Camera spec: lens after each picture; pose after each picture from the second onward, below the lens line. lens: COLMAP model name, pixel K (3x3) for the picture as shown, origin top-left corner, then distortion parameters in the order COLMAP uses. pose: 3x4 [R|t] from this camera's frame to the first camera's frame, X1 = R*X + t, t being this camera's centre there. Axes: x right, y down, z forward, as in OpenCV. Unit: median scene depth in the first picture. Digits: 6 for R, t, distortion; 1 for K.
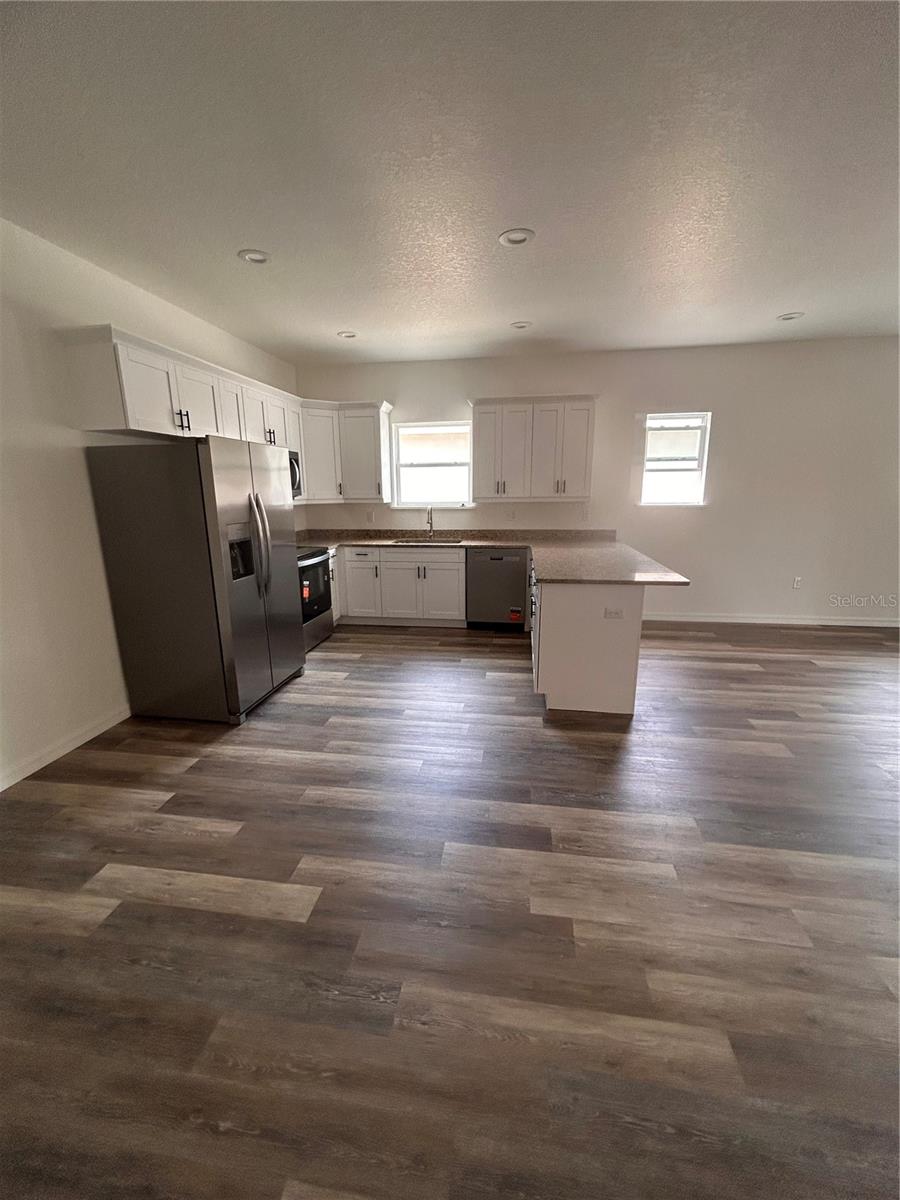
lens RADIAL K [[479.2, 0, 450.0], [0, 479.2, 600.0], [0, 0, 1]] dist [-0.002774, 0.000132]
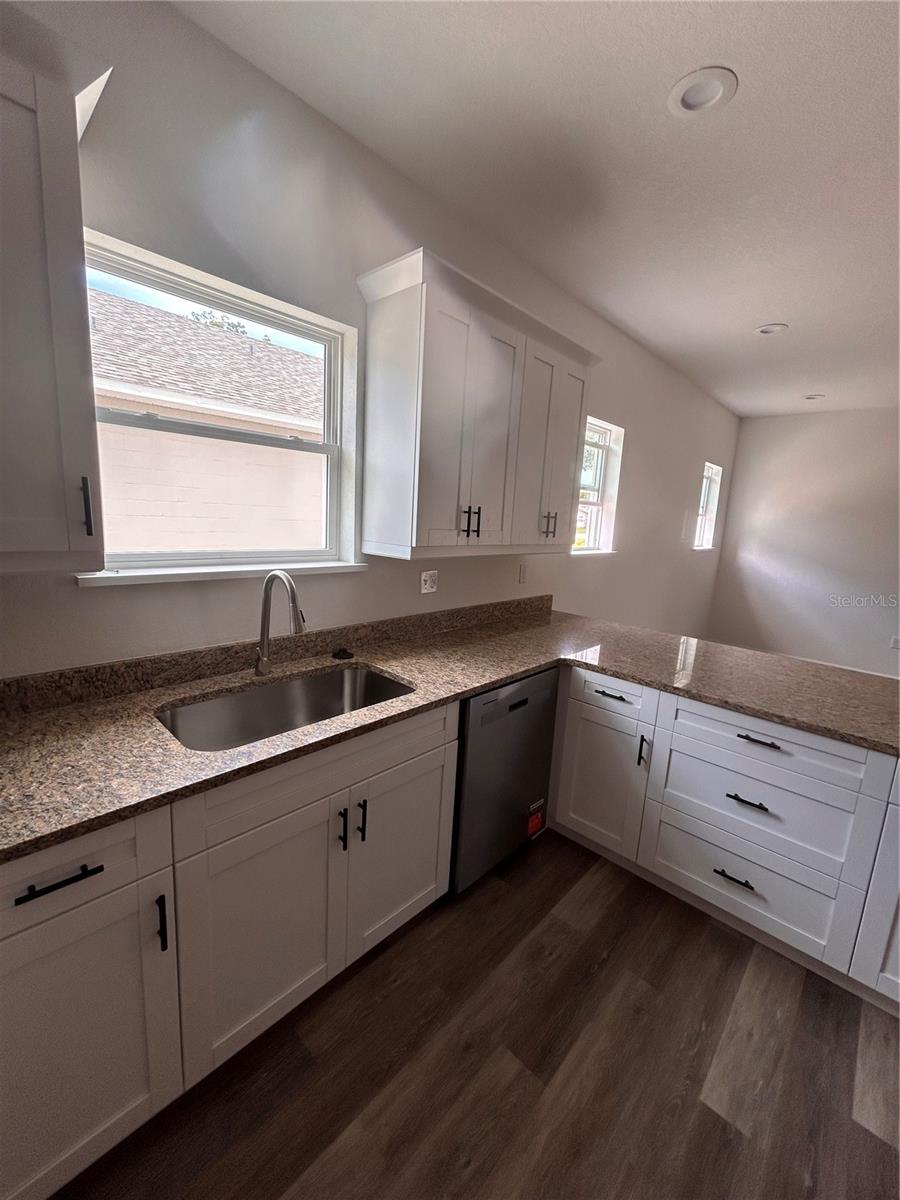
lens RADIAL K [[479.2, 0, 450.0], [0, 479.2, 600.0], [0, 0, 1]] dist [-0.002774, 0.000132]
pose [[0.572997, -0.097480, 0.813739, -0.246173], [0.126039, 0.991571, 0.030032, -0.191836], [-0.809808, 0.085354, 0.580453, 0.821194]]
